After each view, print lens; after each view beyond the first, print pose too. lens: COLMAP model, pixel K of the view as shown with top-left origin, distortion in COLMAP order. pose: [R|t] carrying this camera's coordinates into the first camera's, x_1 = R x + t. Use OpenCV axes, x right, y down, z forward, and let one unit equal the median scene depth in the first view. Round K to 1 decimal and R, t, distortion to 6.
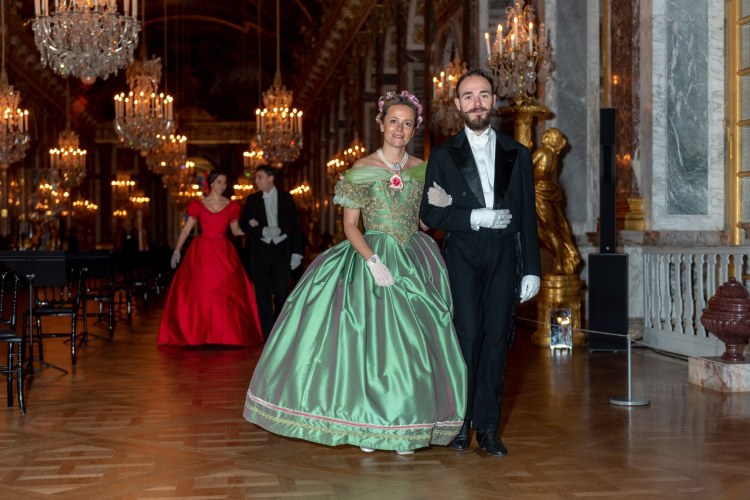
lens RADIAL K [[1239.0, 0, 375.0], [0, 1239.0, 250.0], [0, 0, 1]] dist [0.025653, -0.036720]
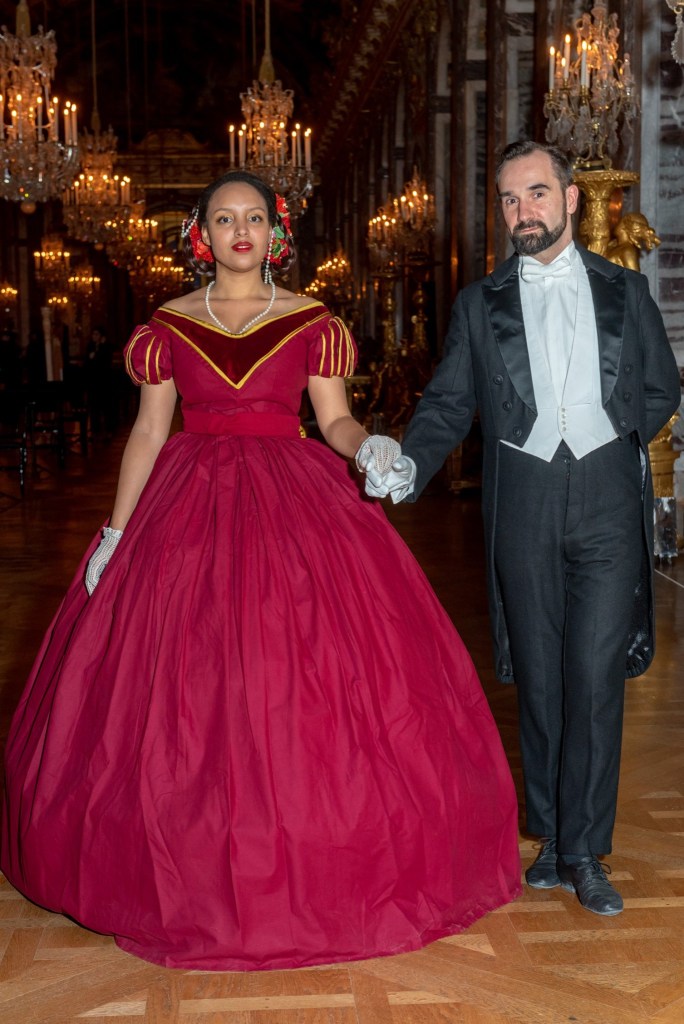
lens RADIAL K [[1691.6, 0, 342.0], [0, 1691.6, 512.0], [0, 0, 1]] dist [0.025653, -0.036720]
pose [[0.996815, 0.006599, -0.079475, 0.011911], [0.001744, 0.994529, 0.104451, -0.016326], [0.079729, -0.104257, 0.991349, 0.186579]]
